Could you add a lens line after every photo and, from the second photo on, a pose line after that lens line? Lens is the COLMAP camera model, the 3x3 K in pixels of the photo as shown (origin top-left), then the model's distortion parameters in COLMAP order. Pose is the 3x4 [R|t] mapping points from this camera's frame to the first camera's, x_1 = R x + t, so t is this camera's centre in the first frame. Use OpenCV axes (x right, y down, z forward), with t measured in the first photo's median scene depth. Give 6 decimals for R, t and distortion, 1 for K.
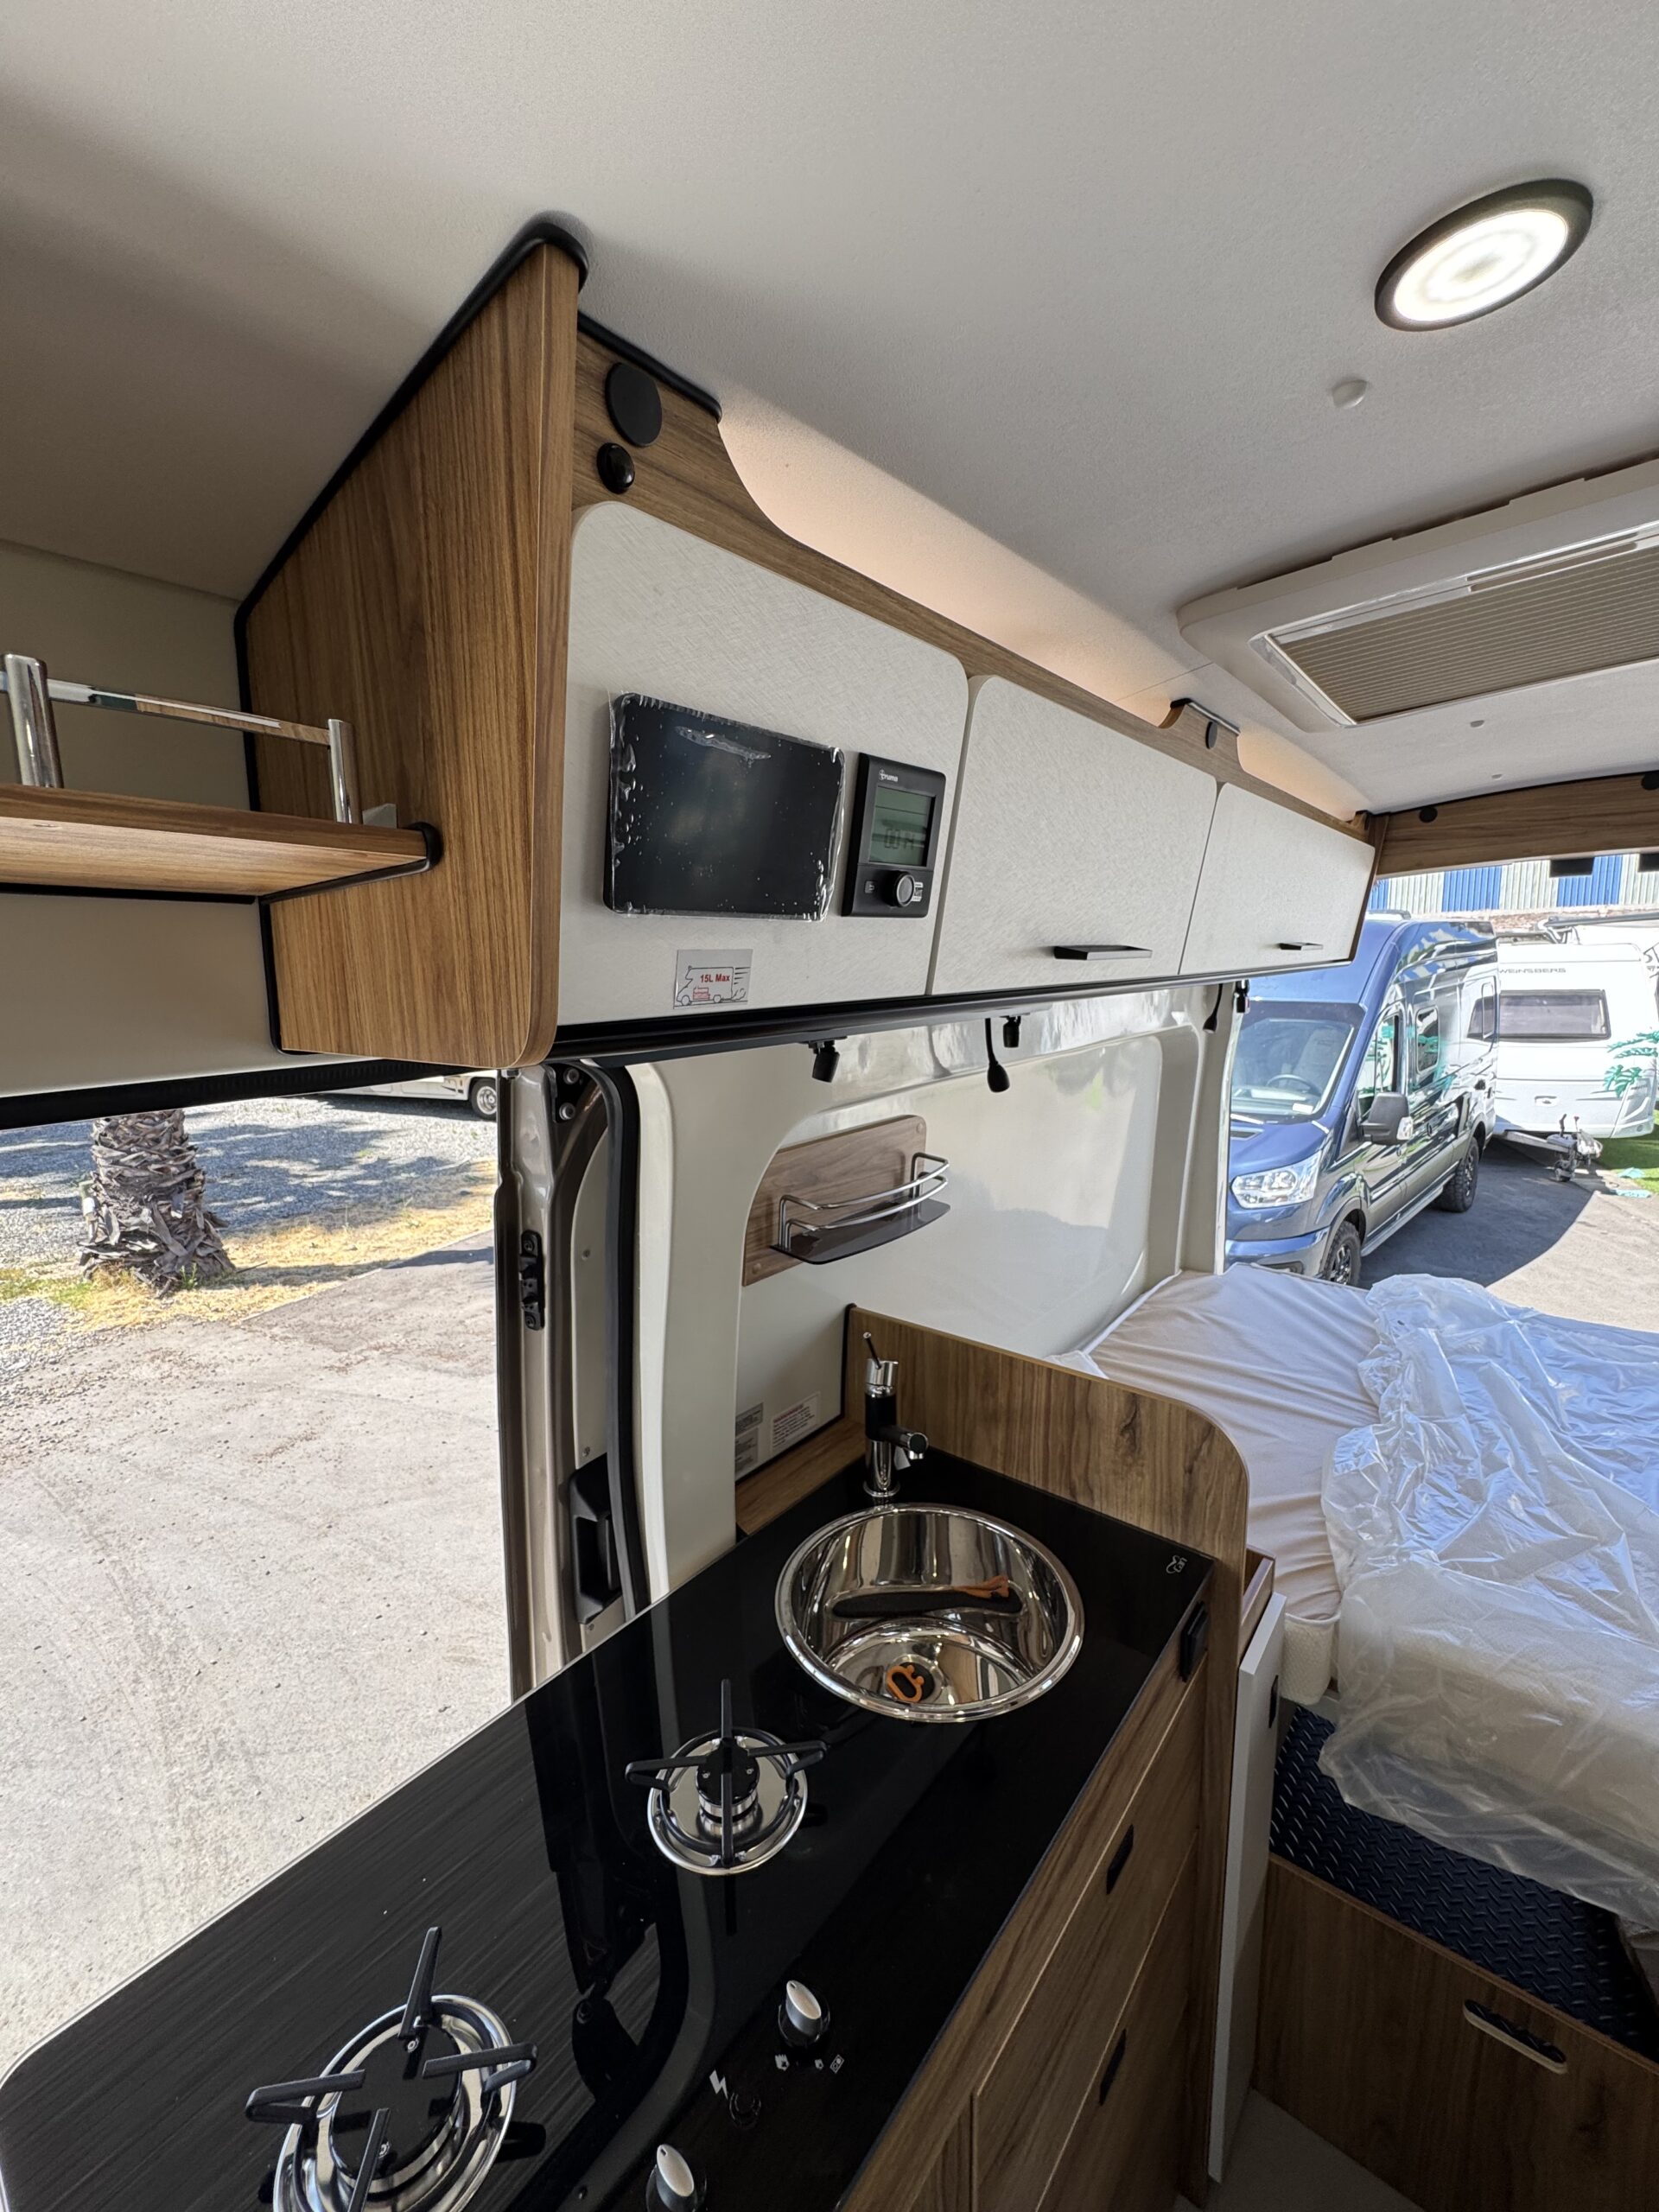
lens RADIAL K [[885.7, 0, 827.5], [0, 885.7, 1101.9], [0, 0, 1]] dist [-0.003168, -0.000281]
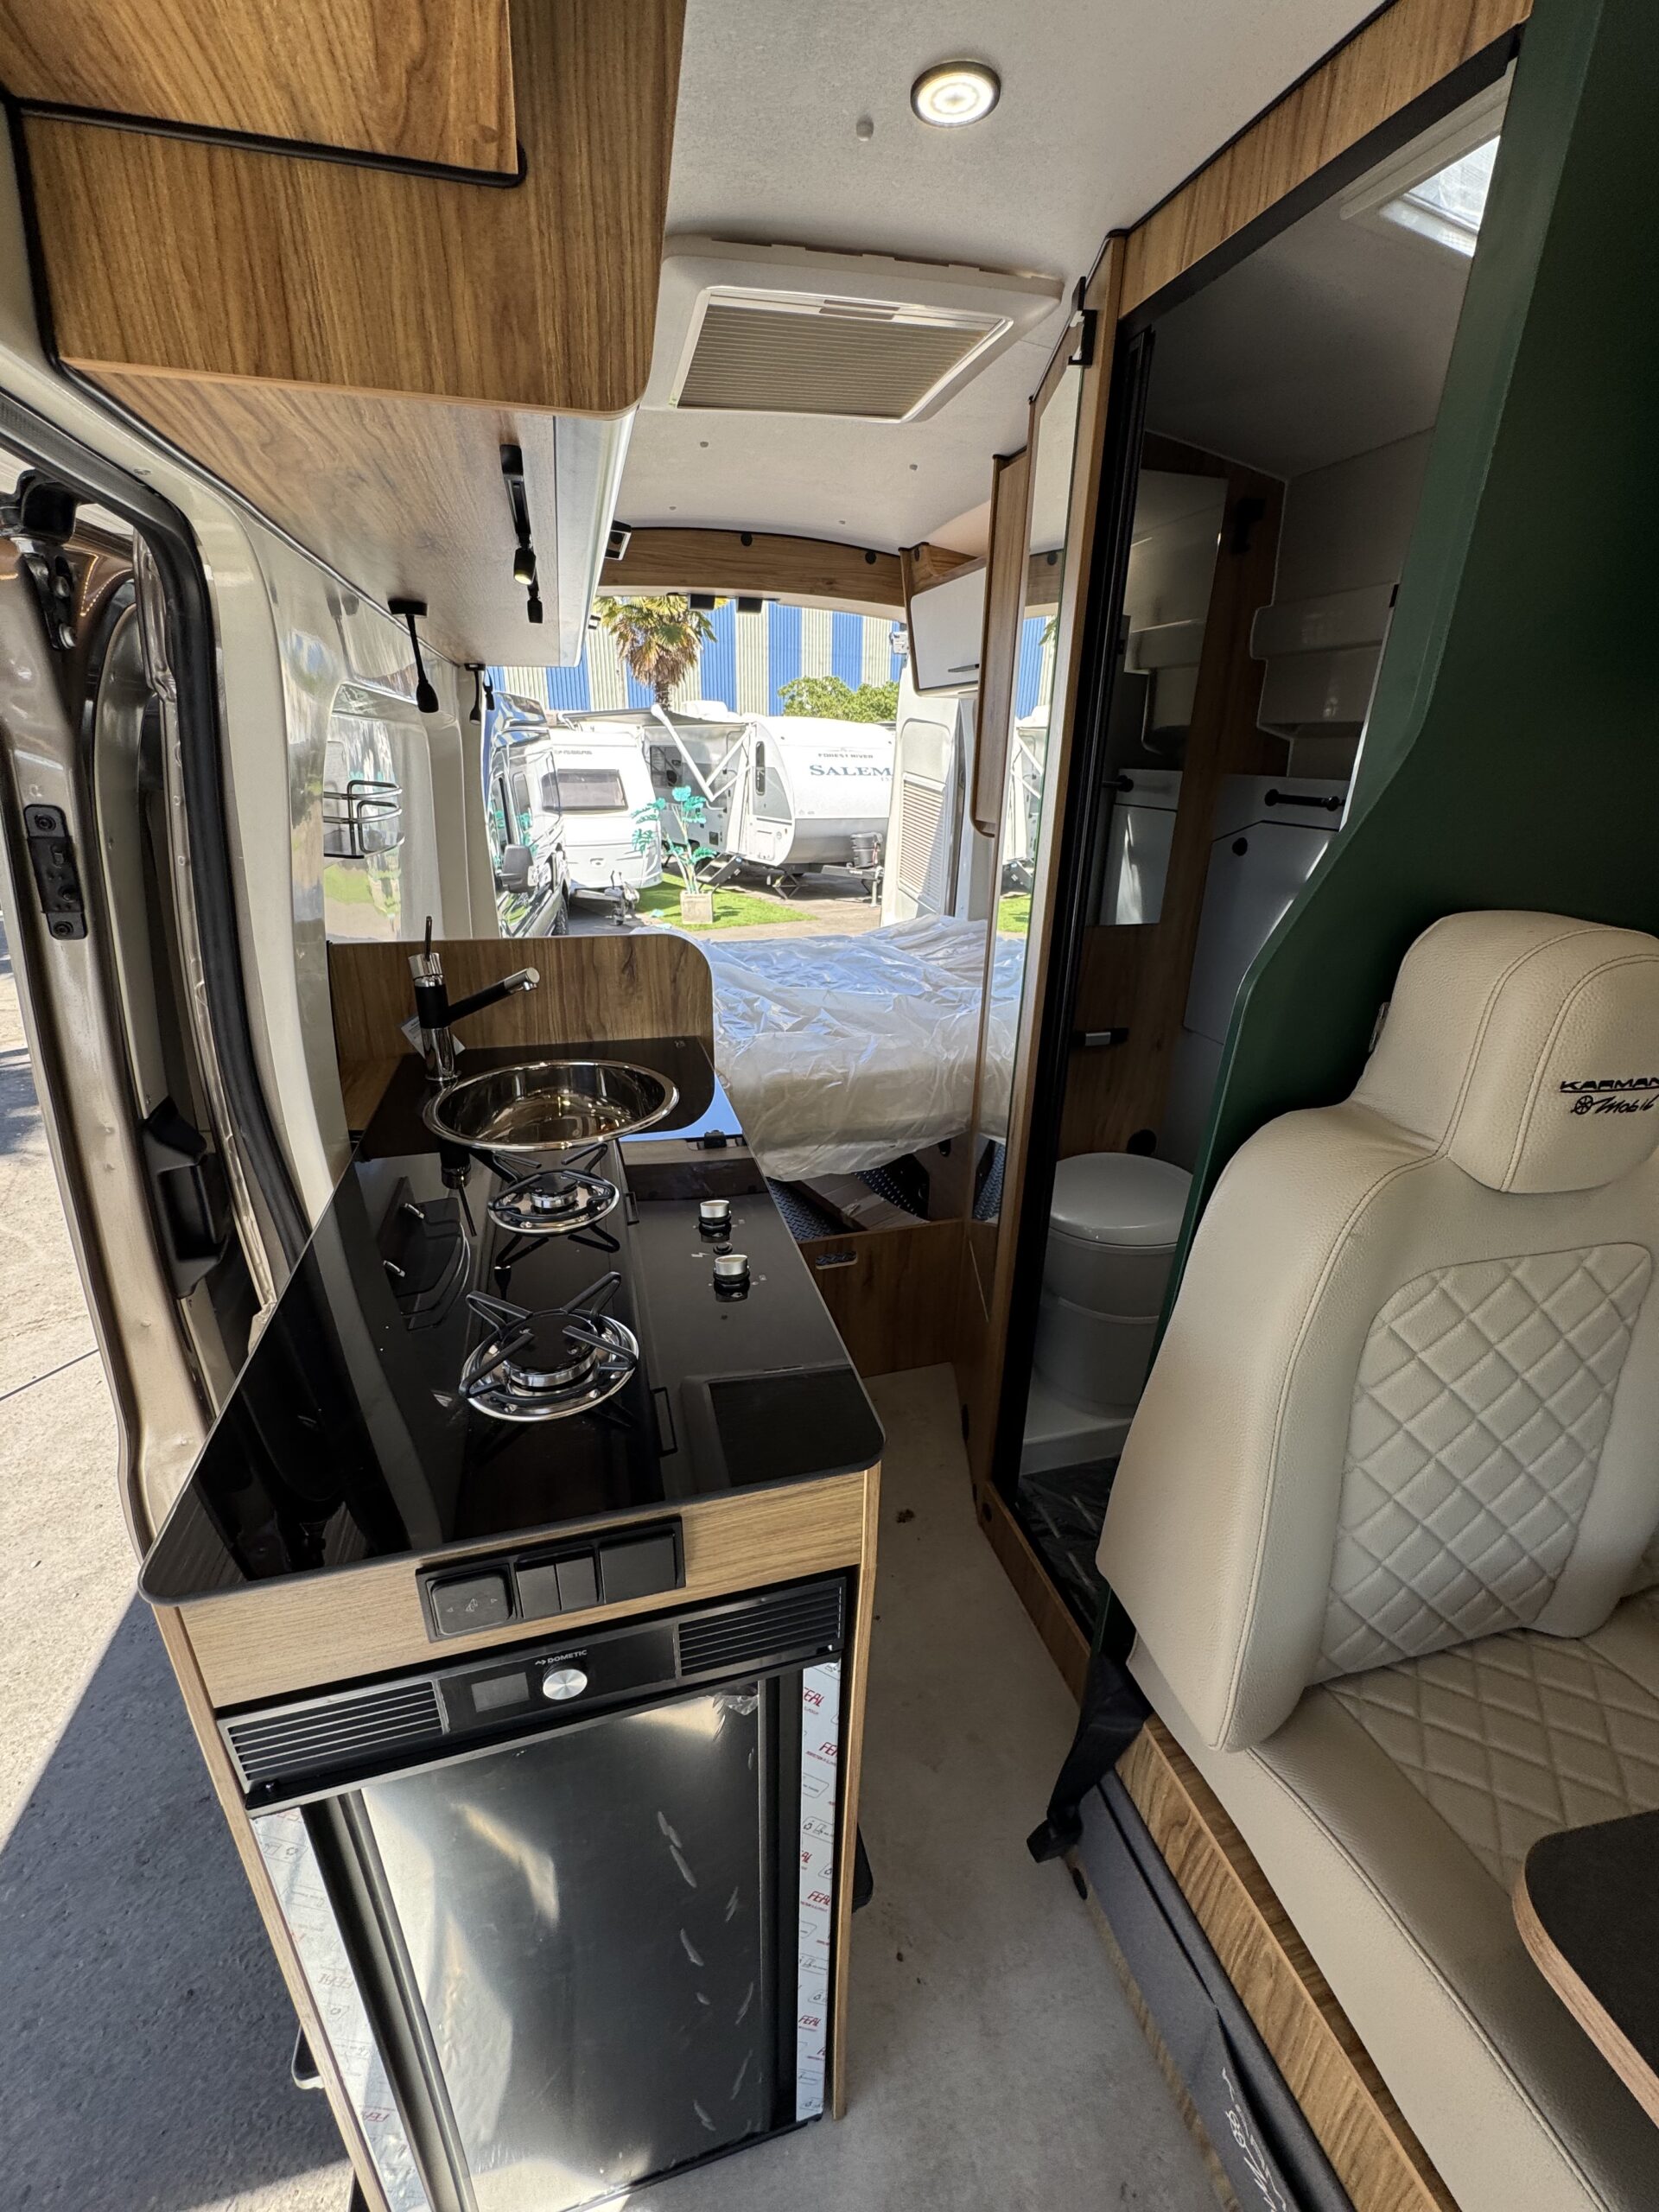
lens RADIAL K [[881.8, 0, 827.5], [0, 881.8, 1101.6], [0, 0, 1]] dist [-0.003141, -0.000386]
pose [[0.567343, -0.270138, 0.777912, -0.300164], [0.095870, 0.959906, 0.263418, 0.127169], [-0.817882, -0.074870, 0.570494, -0.009980]]
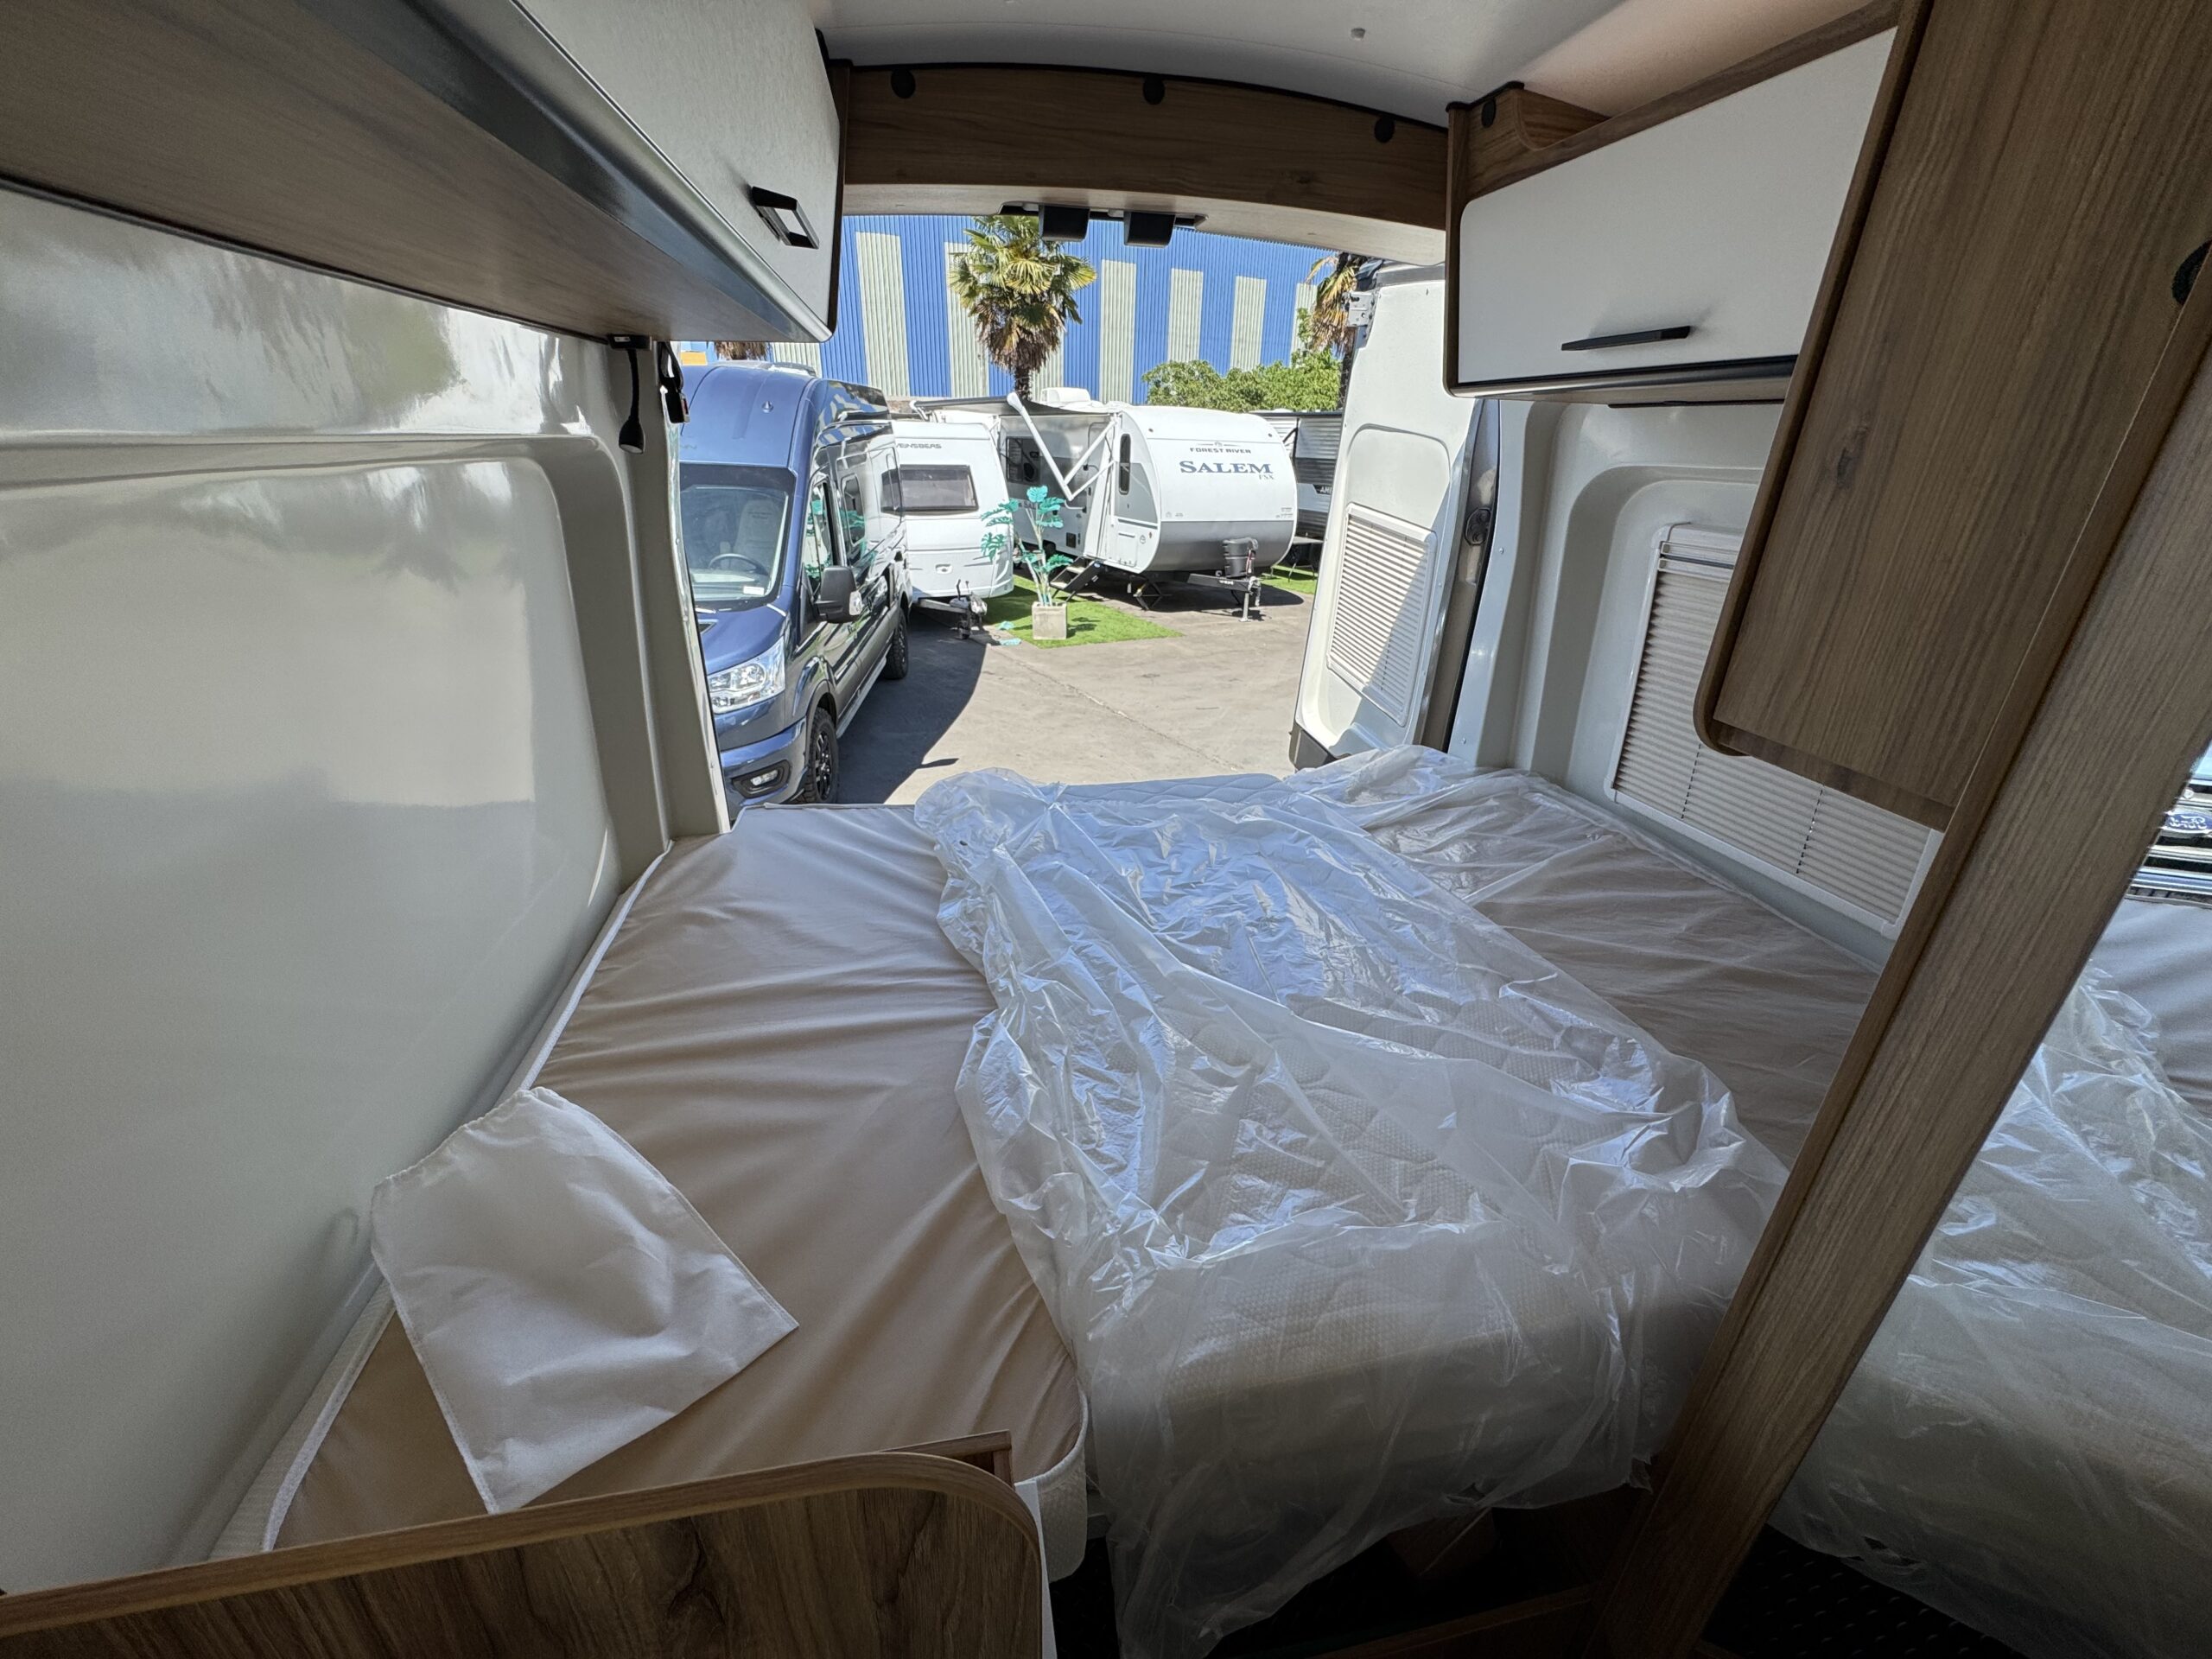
lens RADIAL K [[885.7, 0, 1102.7], [0, 885.7, 831.0], [0, 0, 1]] dist [-0.003168, -0.000281]
pose [[0.638871, -0.275354, 0.718348, 0.147071], [0.080875, 0.952617, 0.293225, 0.013717], [-0.765051, -0.129236, 0.630868, 0.375814]]
